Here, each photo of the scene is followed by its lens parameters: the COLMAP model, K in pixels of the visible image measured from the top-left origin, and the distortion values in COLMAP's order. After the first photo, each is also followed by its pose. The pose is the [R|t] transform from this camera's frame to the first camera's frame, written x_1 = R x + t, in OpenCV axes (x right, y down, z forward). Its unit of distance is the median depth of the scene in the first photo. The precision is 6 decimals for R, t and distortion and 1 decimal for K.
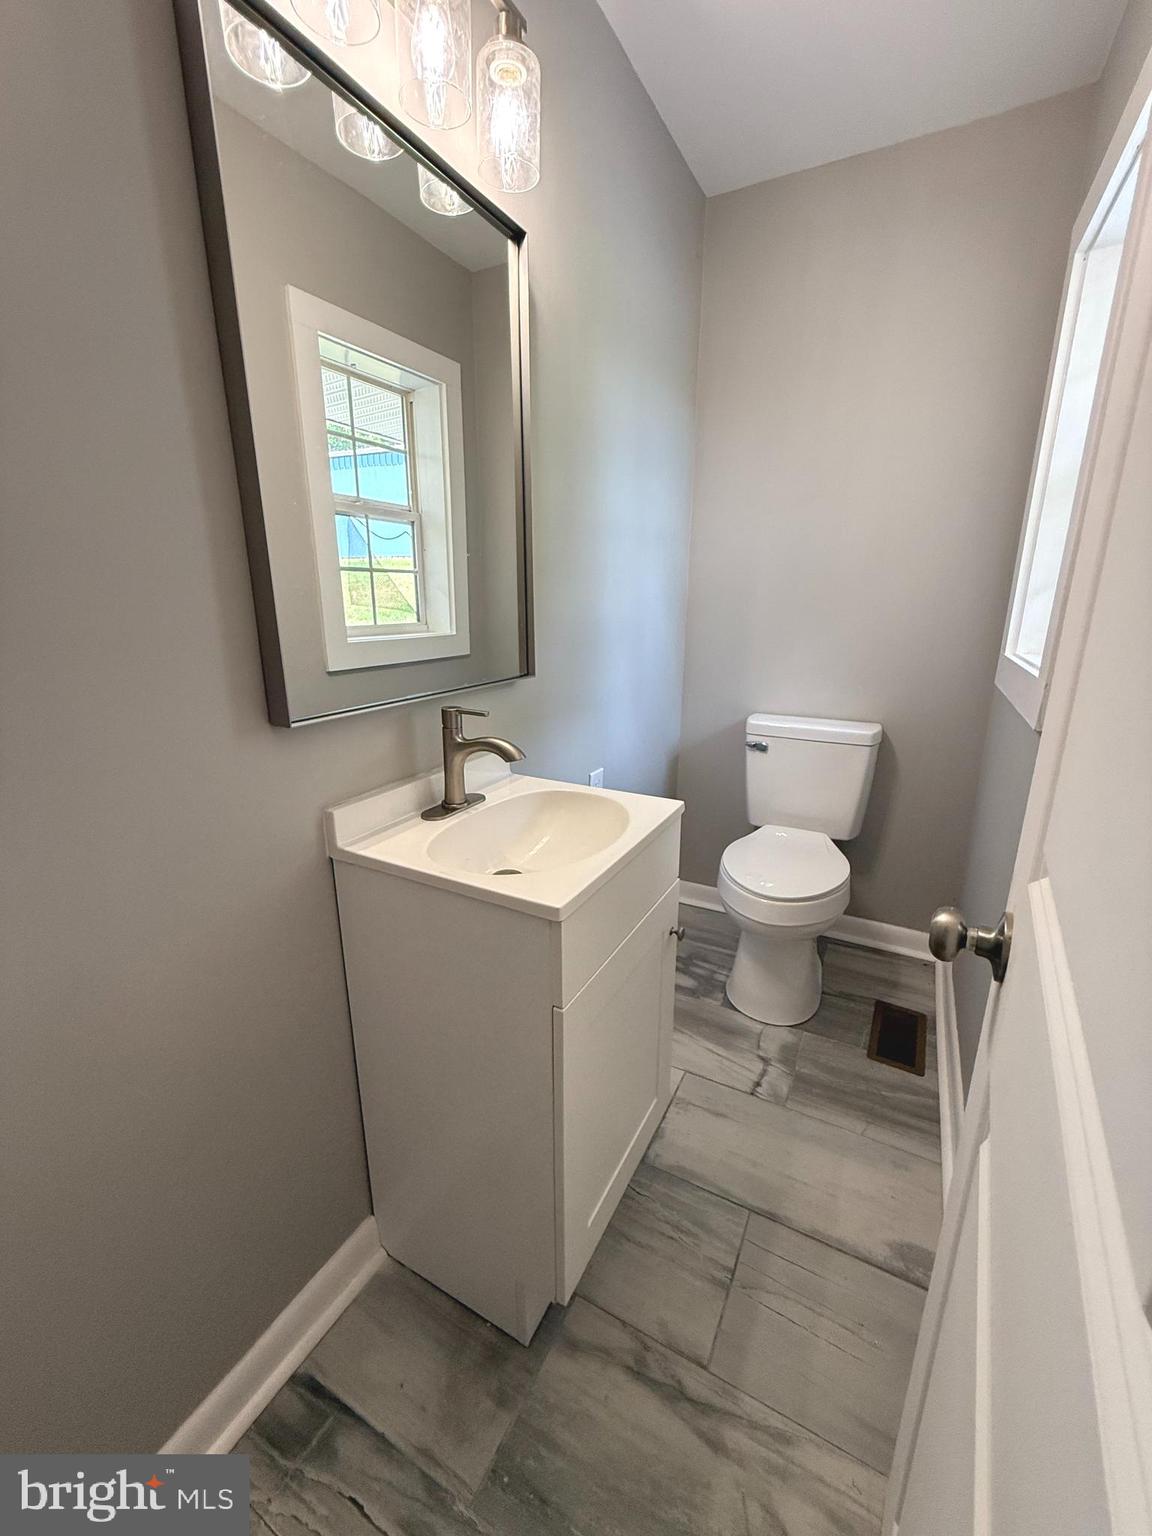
lens RADIAL K [[615.1, 0, 575.2], [0, 615.1, 763.8], [0, 0, 1]] dist [-0.000931, 0.000342]
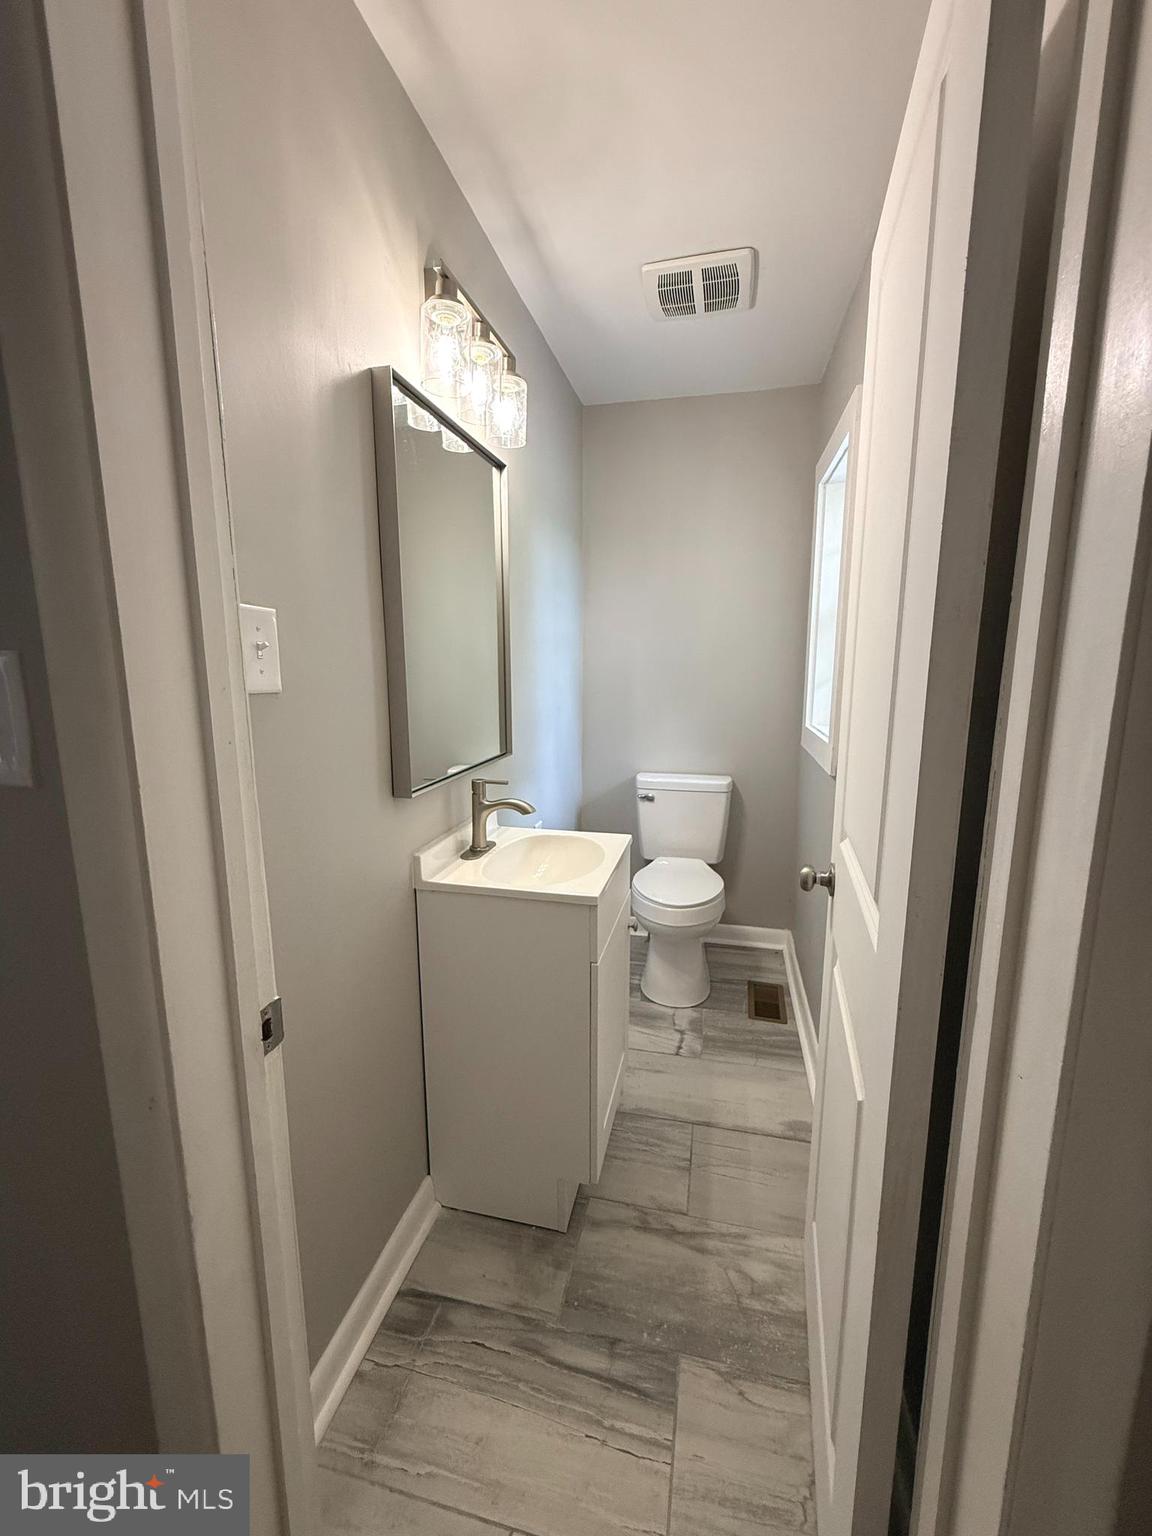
lens RADIAL K [[615.1, 0, 575.2], [0, 615.1, 763.8], [0, 0, 1]] dist [-0.000931, 0.000342]
pose [[0.965698, -0.043651, 0.255972, -0.325103], [0.069222, 0.993373, -0.091752, 0.017373], [-0.250271, 0.106324, 0.962320, -0.408860]]
